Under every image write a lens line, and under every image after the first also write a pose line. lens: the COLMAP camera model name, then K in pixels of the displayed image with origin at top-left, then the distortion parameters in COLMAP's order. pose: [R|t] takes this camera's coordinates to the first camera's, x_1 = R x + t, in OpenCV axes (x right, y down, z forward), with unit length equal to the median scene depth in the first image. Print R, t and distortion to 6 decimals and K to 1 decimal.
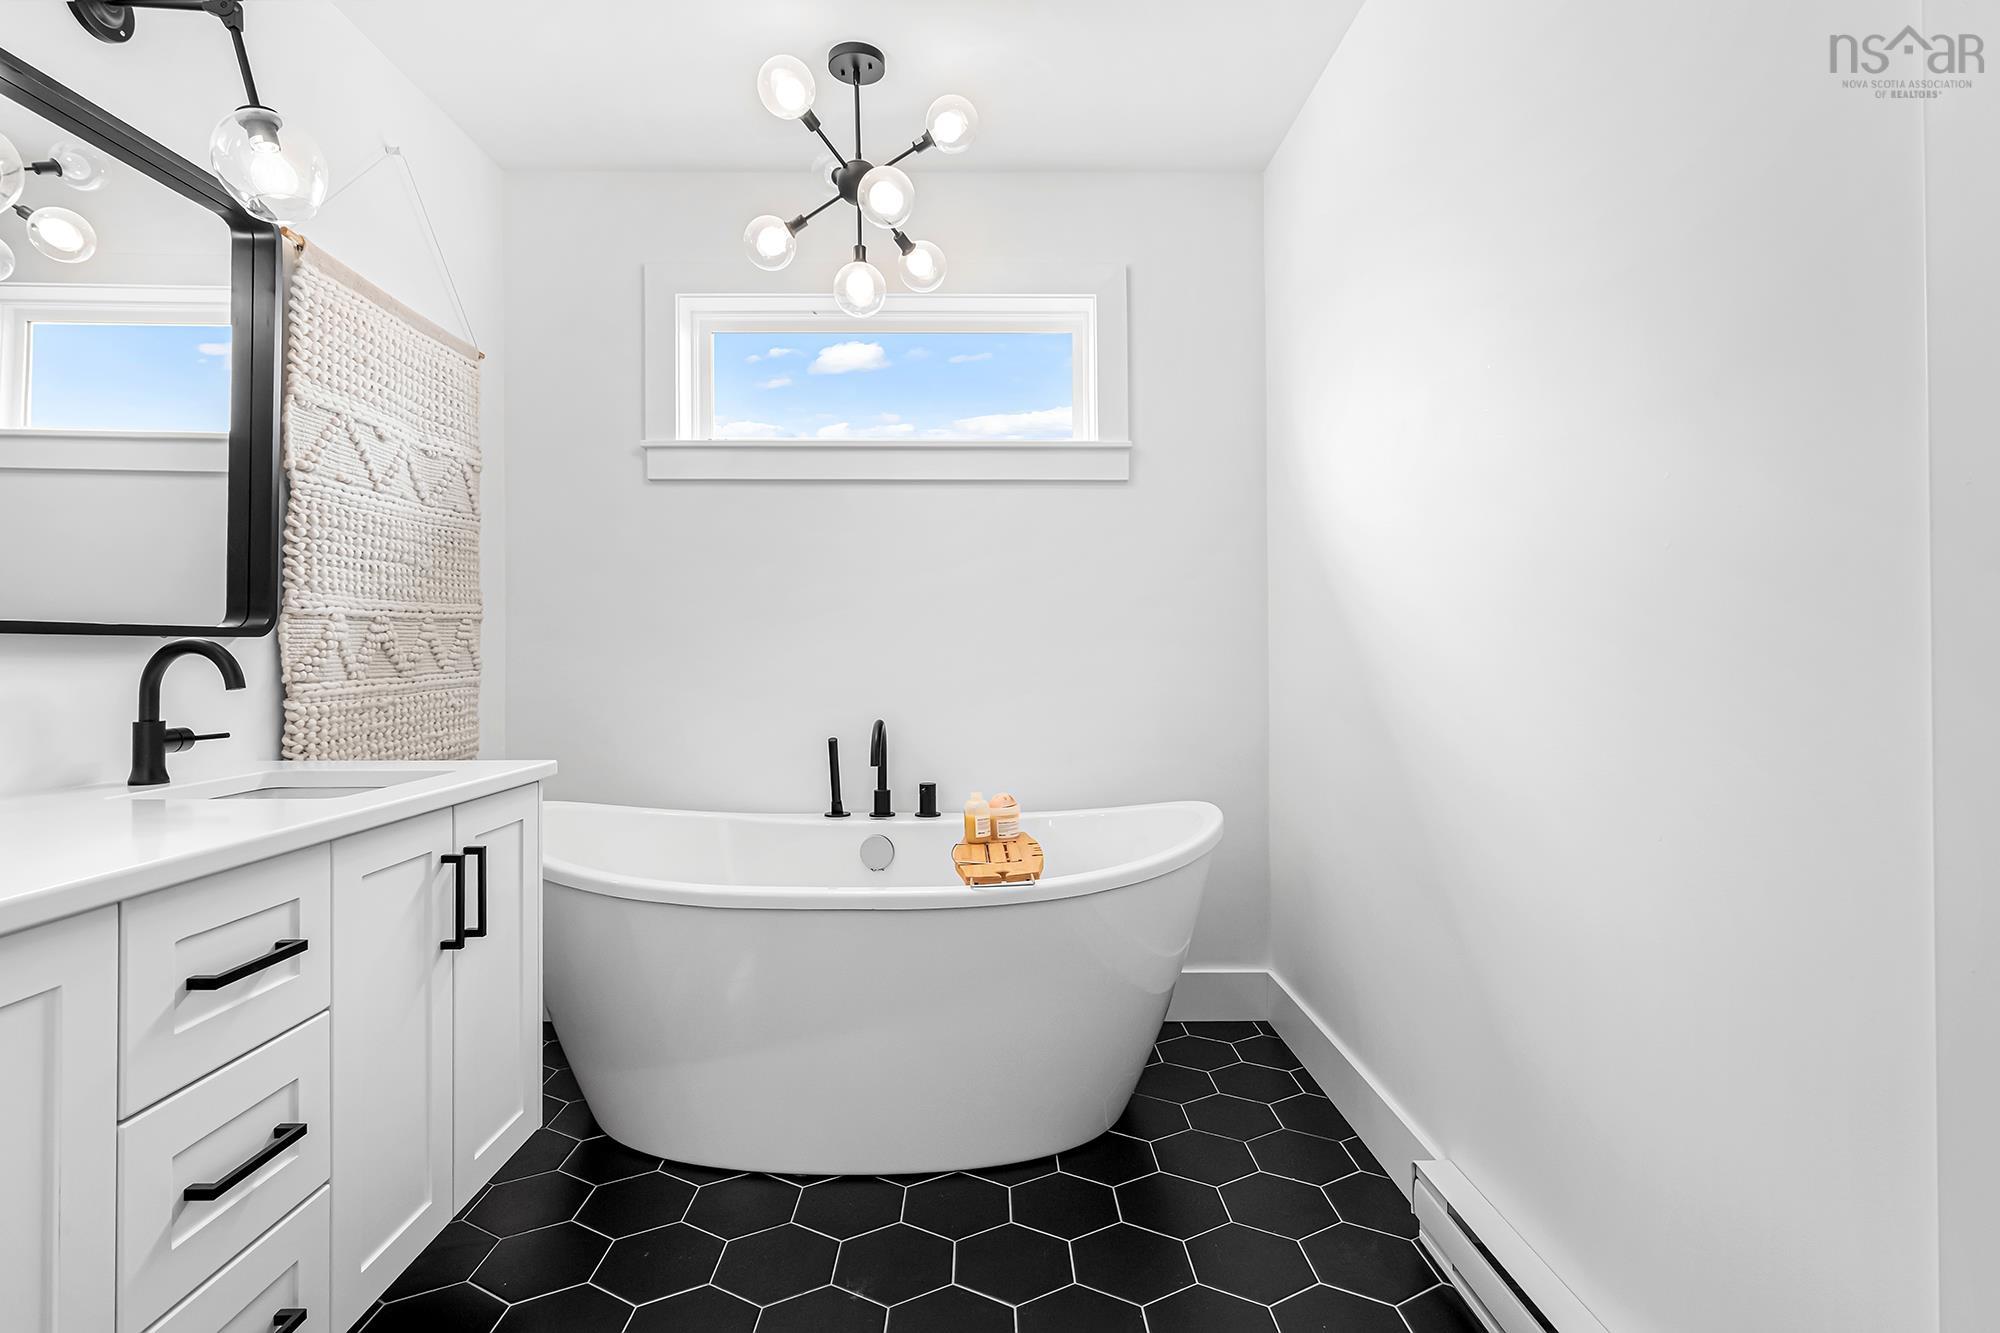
lens RADIAL K [[976.1, 0, 1002.0], [0, 976.1, 654.0], [0, 0, 1]] dist [0.003428, -0.000883]
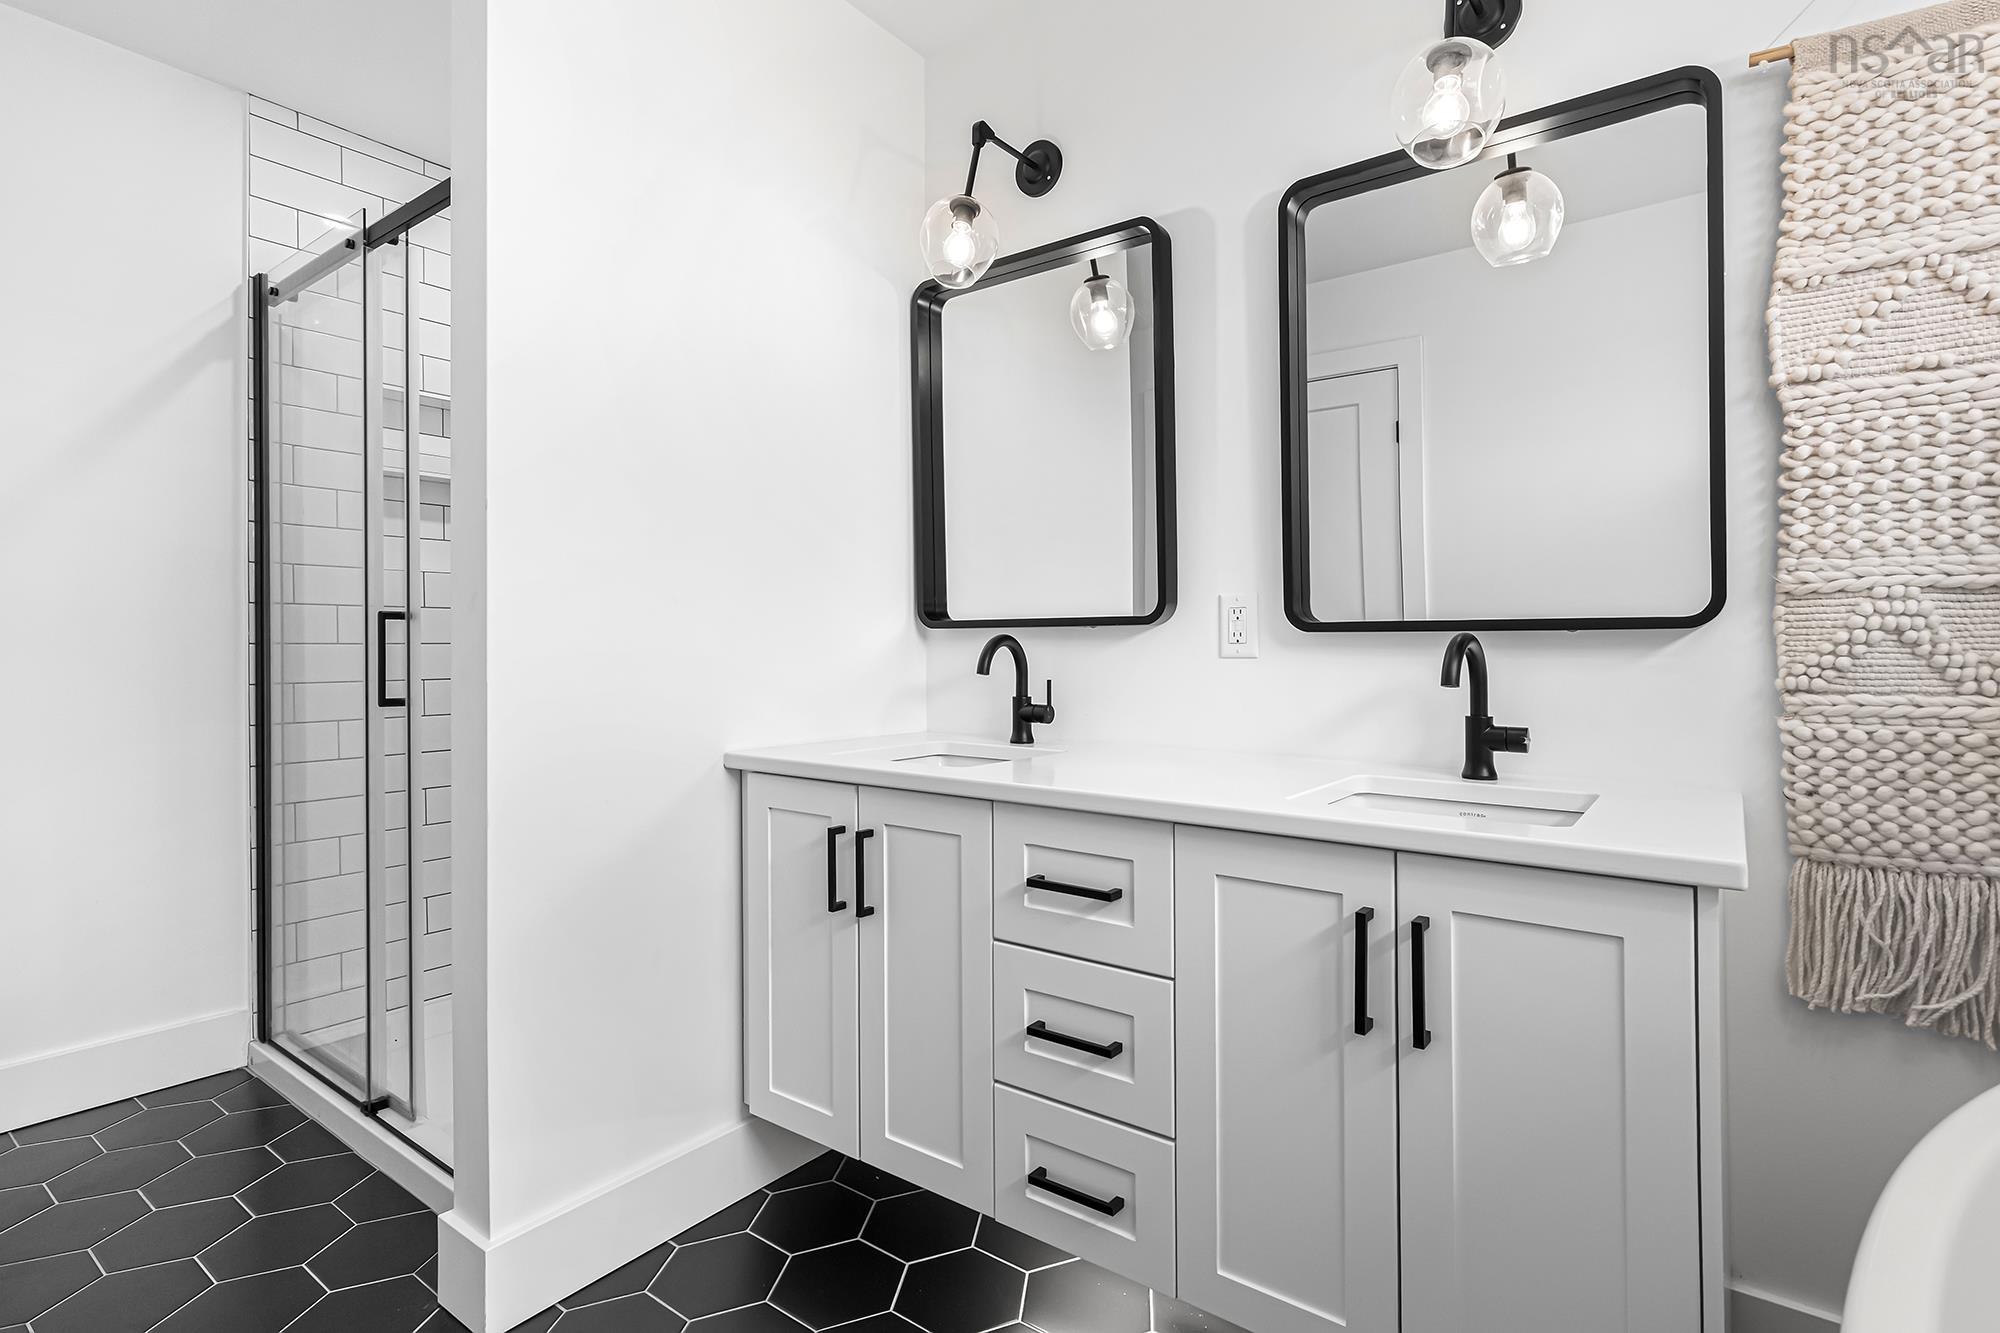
lens RADIAL K [[976.1, 0, 1005.7], [0, 976.1, 665.4], [0, 0, 1]] dist [0.003428, -0.000883]
pose [[-0.614887, 0.013348, -0.788502, 0.170485], [-0.004744, 0.999776, 0.020623, -0.000952], [0.788601, 0.016421, -0.614686, 0.983769]]
